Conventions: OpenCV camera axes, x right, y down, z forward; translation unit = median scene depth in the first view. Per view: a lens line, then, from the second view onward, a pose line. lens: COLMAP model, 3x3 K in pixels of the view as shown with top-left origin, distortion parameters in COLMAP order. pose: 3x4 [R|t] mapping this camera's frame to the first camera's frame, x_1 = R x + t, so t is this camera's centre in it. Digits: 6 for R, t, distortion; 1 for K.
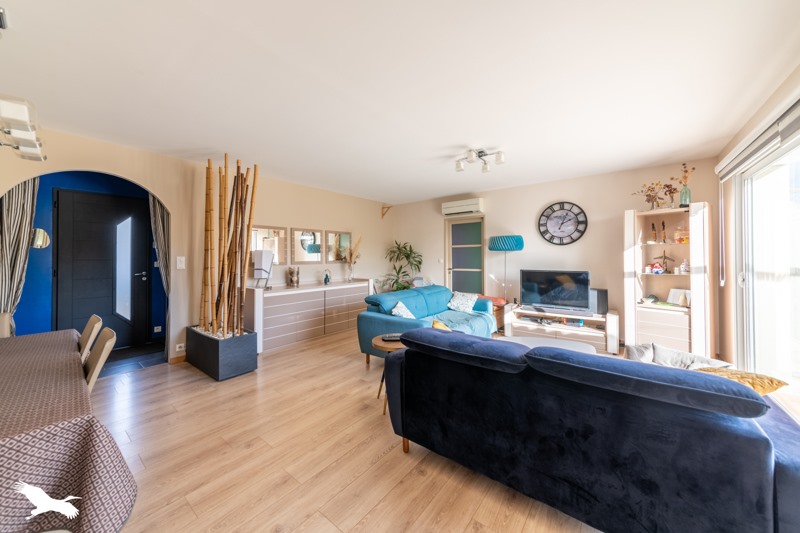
lens RADIAL K [[288.5, 0, 400.0], [0, 288.5, 255.4], [0, 0, 1]] dist [-0.000330, -0.000030]
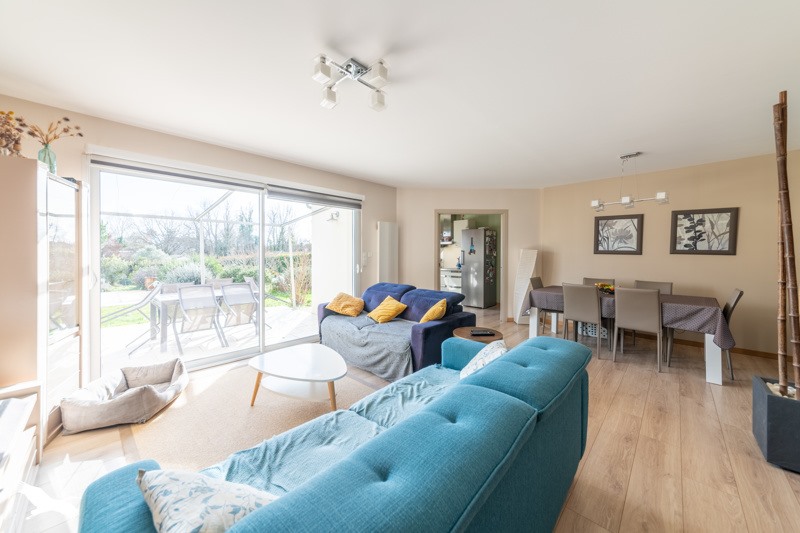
lens RADIAL K [[288.5, 0, 400.0], [0, 288.5, 255.4], [0, 0, 1]] dist [-0.000330, -0.000030]
pose [[-0.994132, -0.001432, 0.108160, 0.123009], [-0.001867, 0.999991, -0.003915, 0.006086], [-0.108153, -0.004094, -0.994126, 1.530823]]
